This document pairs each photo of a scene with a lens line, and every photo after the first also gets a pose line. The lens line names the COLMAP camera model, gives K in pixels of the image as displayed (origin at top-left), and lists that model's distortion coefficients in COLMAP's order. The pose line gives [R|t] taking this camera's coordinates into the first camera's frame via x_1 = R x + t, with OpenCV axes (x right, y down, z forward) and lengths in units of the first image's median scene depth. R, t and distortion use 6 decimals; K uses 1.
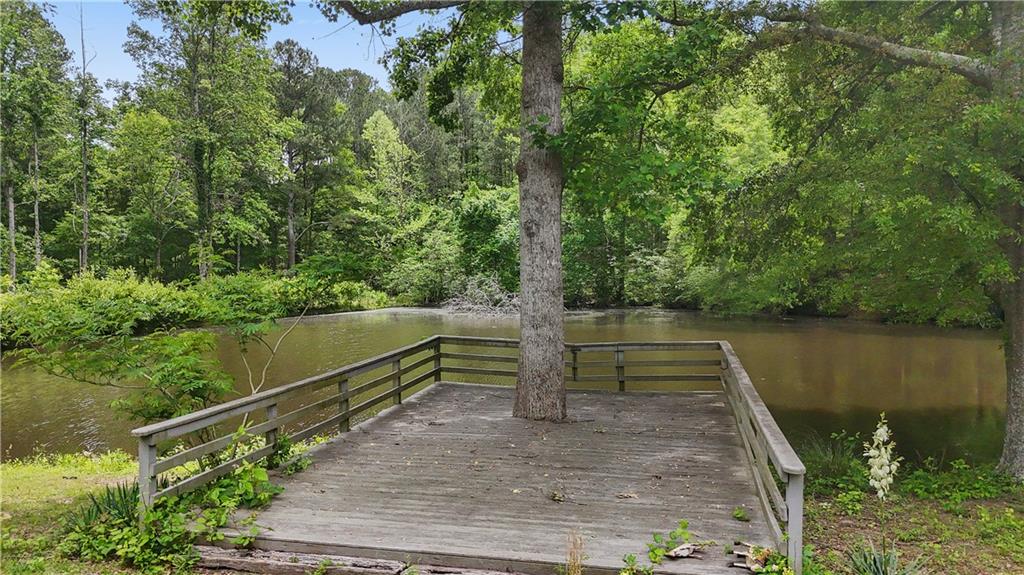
lens RADIAL K [[756.3, 0, 506.9], [0, 756.3, 287.9], [0, 0, 1]] dist [0.072181, -0.075777]
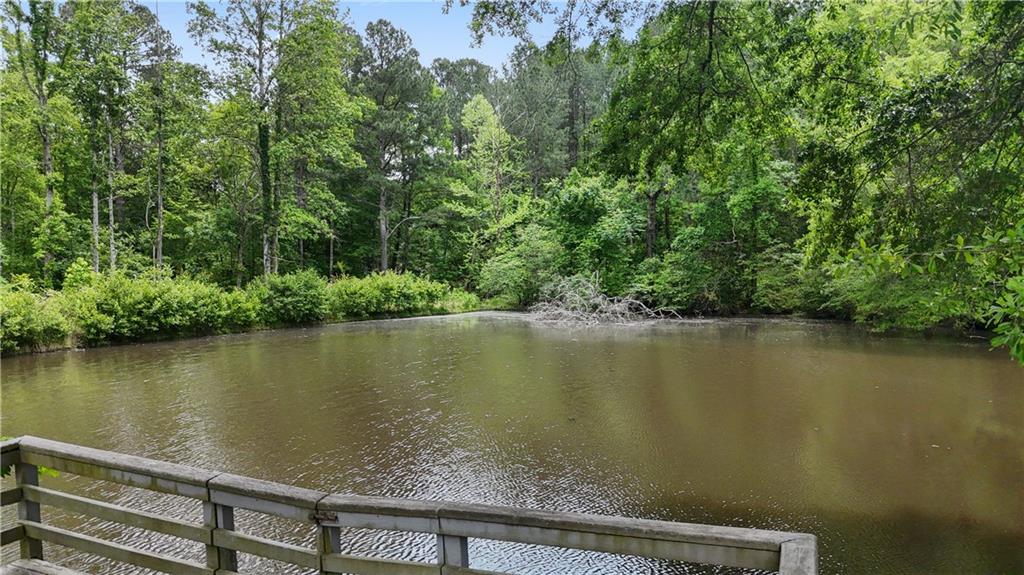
lens RADIAL K [[756.3, 0, 506.9], [0, 756.3, 287.9], [0, 0, 1]] dist [0.072181, -0.075777]
pose [[0.982416, 0.009023, -0.186485, 0.044045], [-0.008921, 0.999959, 0.001385, -0.003020], [0.186490, 0.000302, 0.982457, 0.136000]]
